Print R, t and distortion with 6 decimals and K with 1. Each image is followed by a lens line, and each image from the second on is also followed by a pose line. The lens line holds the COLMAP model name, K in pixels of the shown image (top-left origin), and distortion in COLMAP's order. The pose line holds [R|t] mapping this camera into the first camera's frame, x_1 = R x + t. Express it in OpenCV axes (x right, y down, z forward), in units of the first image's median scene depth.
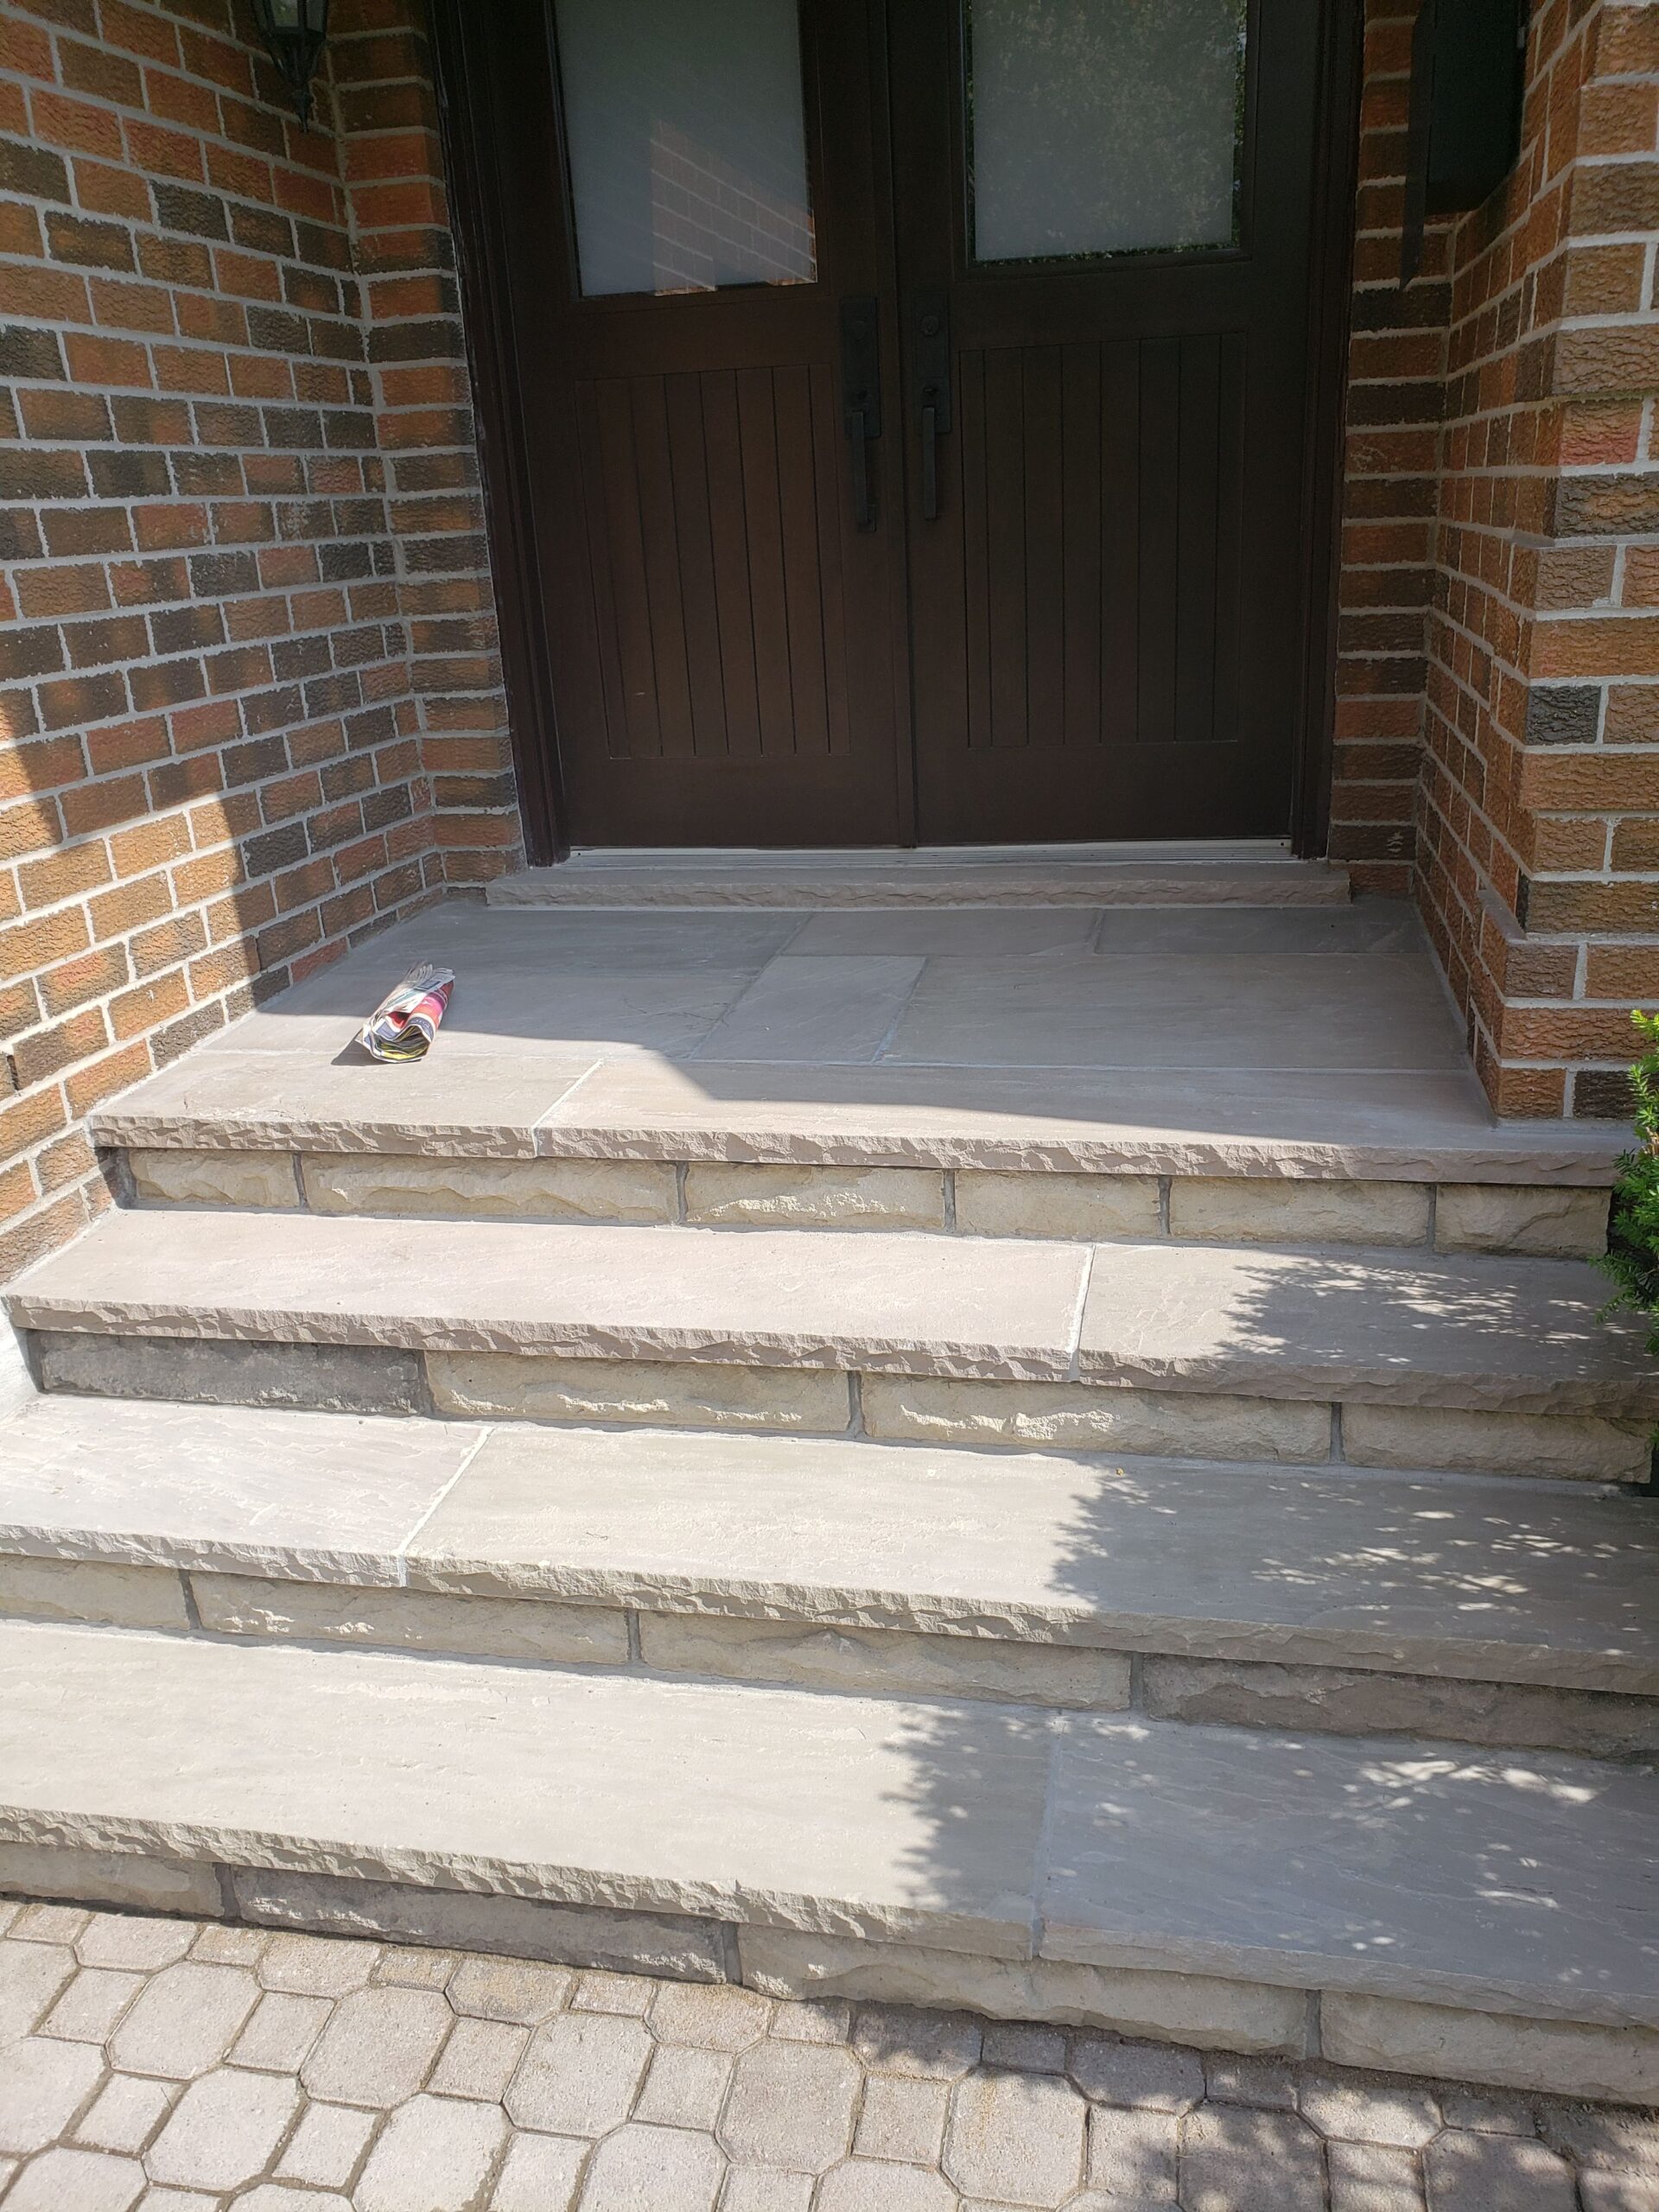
lens RADIAL K [[1723.2, 0, 848.9], [0, 1723.2, 1109.8], [0, 0, 1]] dist [-0.012515, 0.046321]
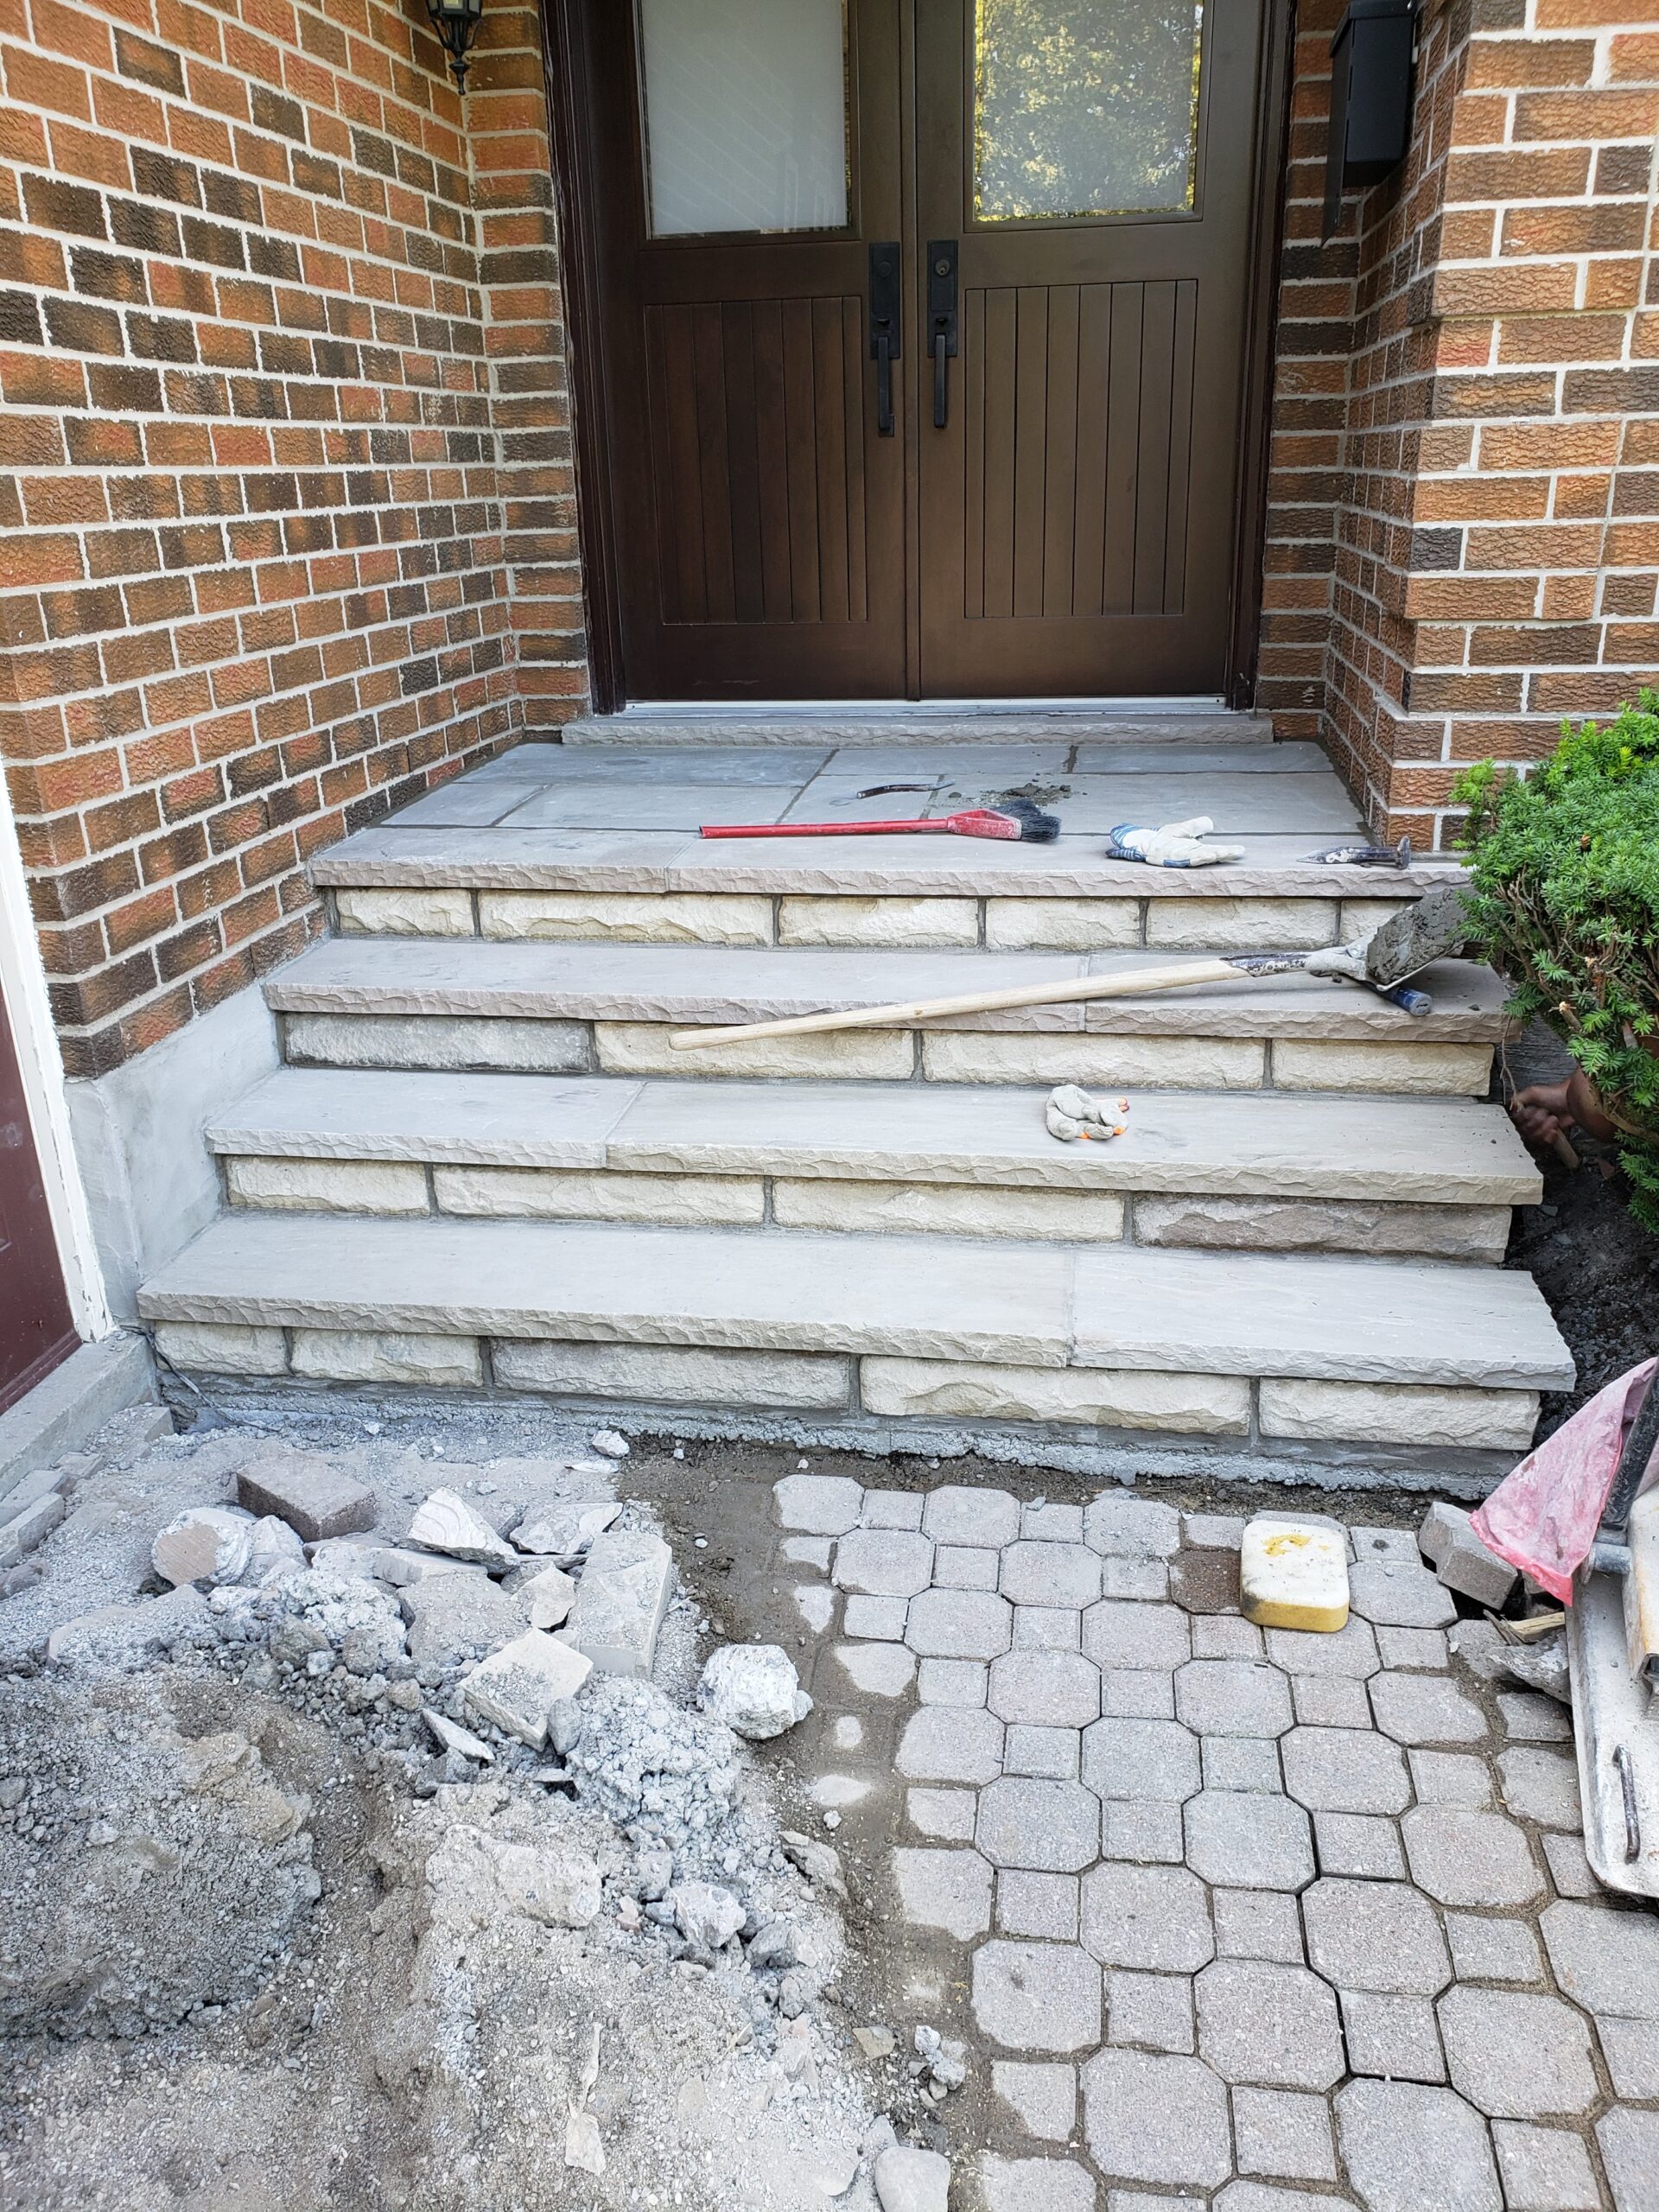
lens RADIAL K [[1723.2, 0, 828.2], [0, 1723.2, 1118.7], [0, 0, 1]] dist [-0.012515, 0.046321]
pose [[0.998813, 0.007568, 0.048125, -0.110343], [-0.008505, 0.999778, 0.019296, 0.162201], [-0.047968, -0.019682, 0.998655, -0.296063]]
